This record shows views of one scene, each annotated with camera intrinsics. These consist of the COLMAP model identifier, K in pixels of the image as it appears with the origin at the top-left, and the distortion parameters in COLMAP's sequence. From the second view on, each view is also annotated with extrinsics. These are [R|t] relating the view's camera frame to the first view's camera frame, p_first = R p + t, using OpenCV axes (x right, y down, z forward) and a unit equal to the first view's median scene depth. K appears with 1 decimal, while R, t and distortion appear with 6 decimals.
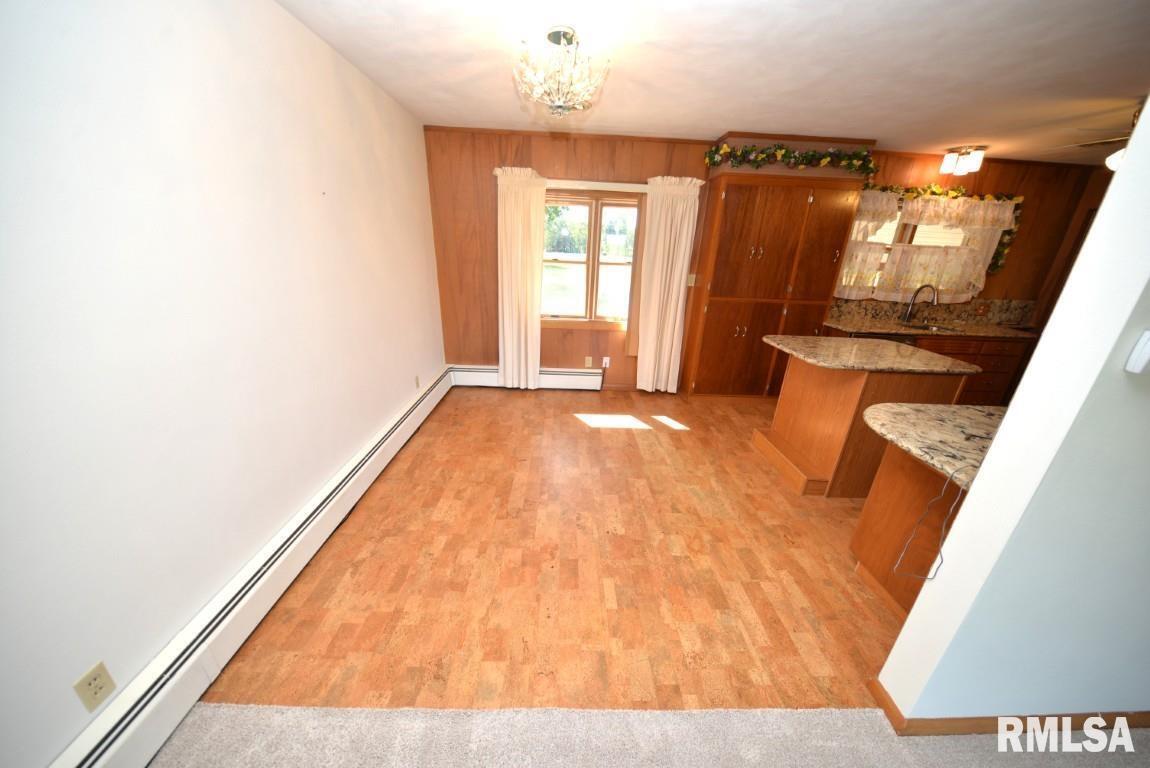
lens RADIAL K [[375.9, 0, 573.9], [0, 375.9, 388.2], [0, 0, 1]] dist [0.002738, -0.005579]
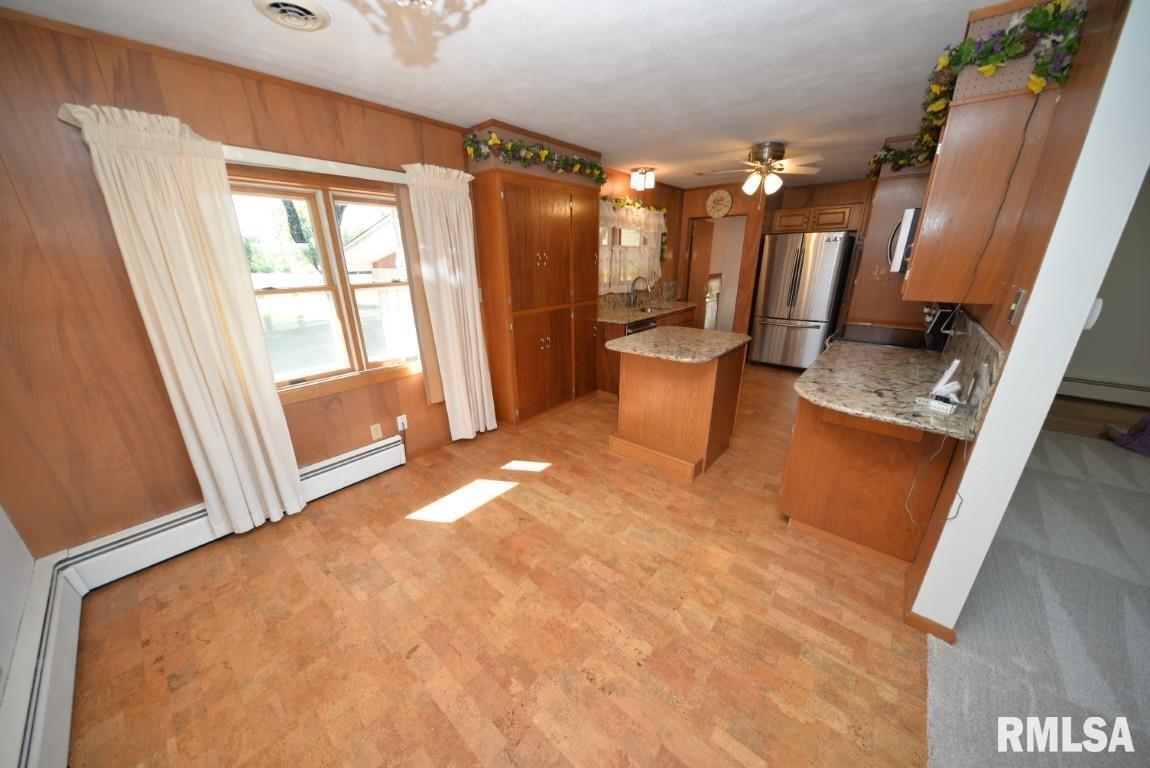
lens RADIAL K [[375.9, 0, 573.9], [0, 375.9, 388.2], [0, 0, 1]] dist [0.002738, -0.005579]
pose [[0.665499, -0.288119, 0.688548, -0.192687], [0.297832, 0.948377, 0.108982, -0.128321], [-0.684403, 0.132544, 0.716955, 0.304512]]
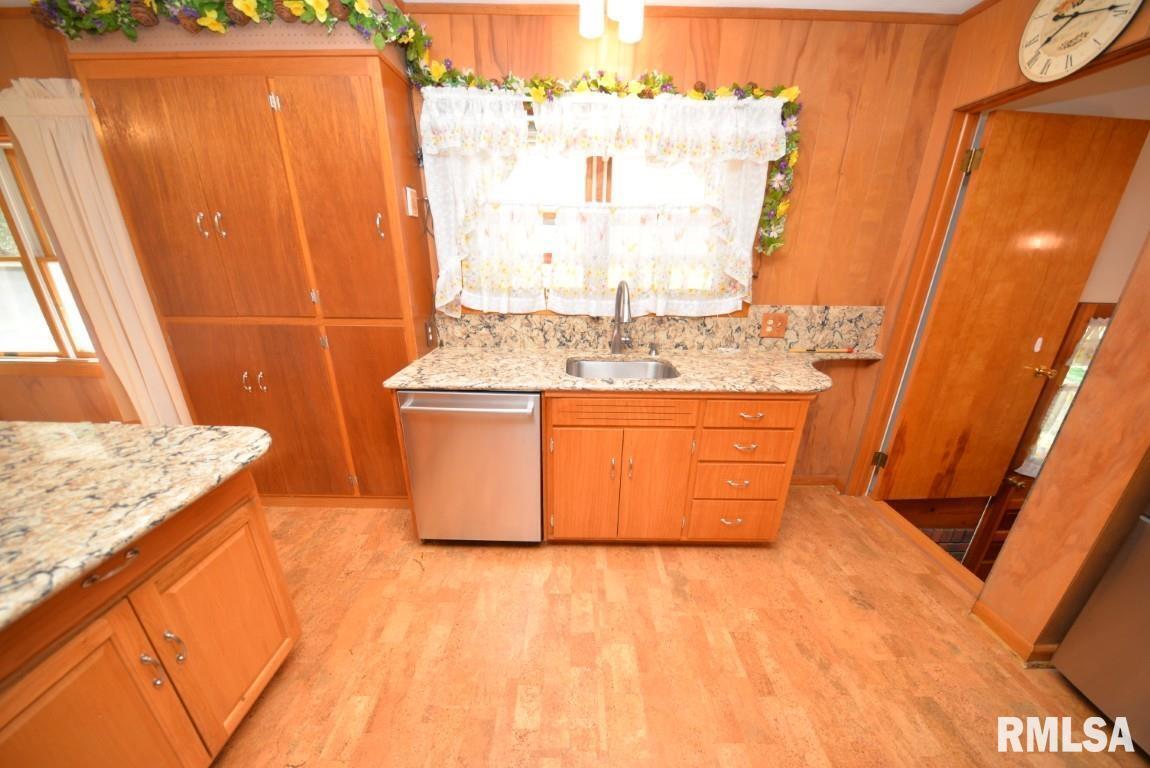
lens RADIAL K [[375.9, 0, 573.9], [0, 375.9, 388.2], [0, 0, 1]] dist [0.002738, -0.005579]
pose [[0.999306, -0.014629, -0.034260, 0.926733], [0.013850, 0.999643, -0.022849, -0.128238], [0.034582, 0.022359, 0.999152, 0.521824]]
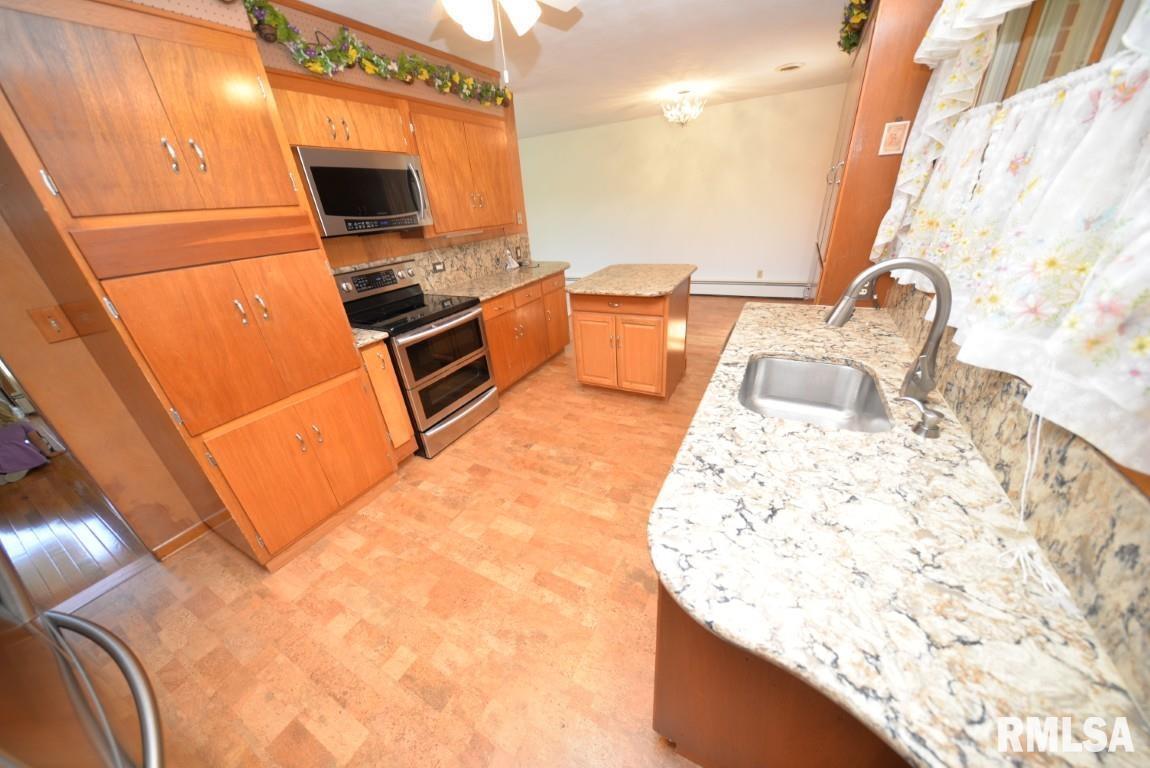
lens RADIAL K [[383.2, 0, 575.0], [0, 383.2, 384.0], [0, 0, 1]] dist [0.009443, -0.006158]
pose [[-0.491306, 0.375191, -0.786034, 1.353718], [-0.260014, 0.798133, 0.543486, -0.303462], [0.831271, 0.471398, -0.294573, 0.958195]]
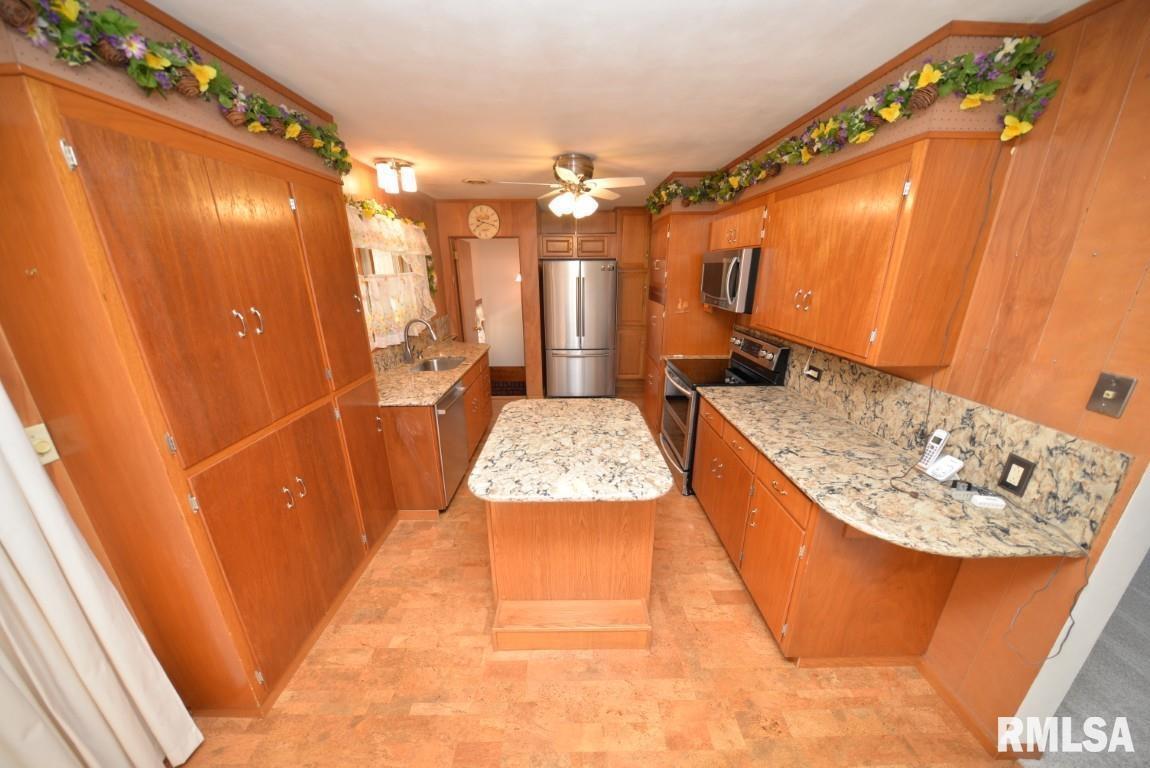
lens RADIAL K [[375.9, 0, 573.9], [0, 375.9, 388.2], [0, 0, 1]] dist [0.002738, -0.005579]
pose [[0.014659, -0.340963, 0.939963, 0.080870], [0.360226, 0.878739, 0.313137, -0.286353], [-0.932750, 0.334009, 0.135705, 0.616172]]
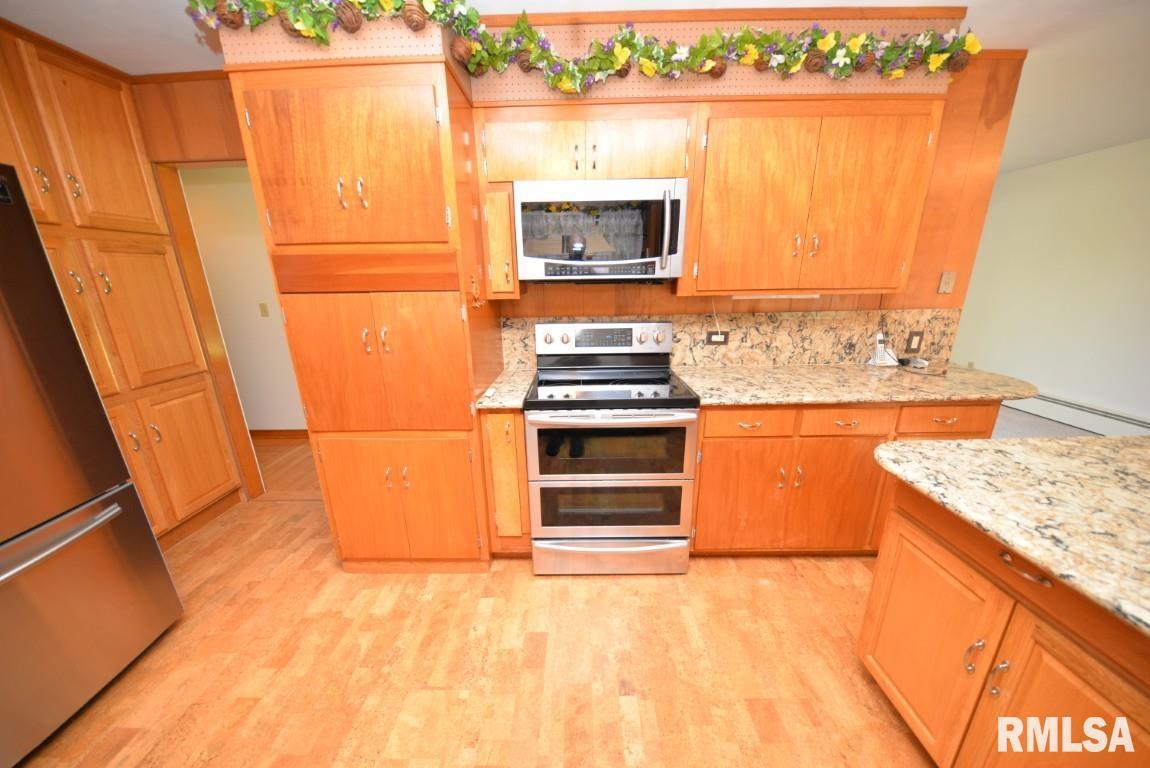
lens RADIAL K [[375.9, 0, 573.9], [0, 375.9, 388.2], [0, 0, 1]] dist [0.002738, -0.005579]
pose [[-0.999095, -0.028378, 0.031684, 0.918028], [-0.003752, 0.800802, 0.598918, -0.251526], [-0.042368, 0.598257, -0.800184, 0.849671]]
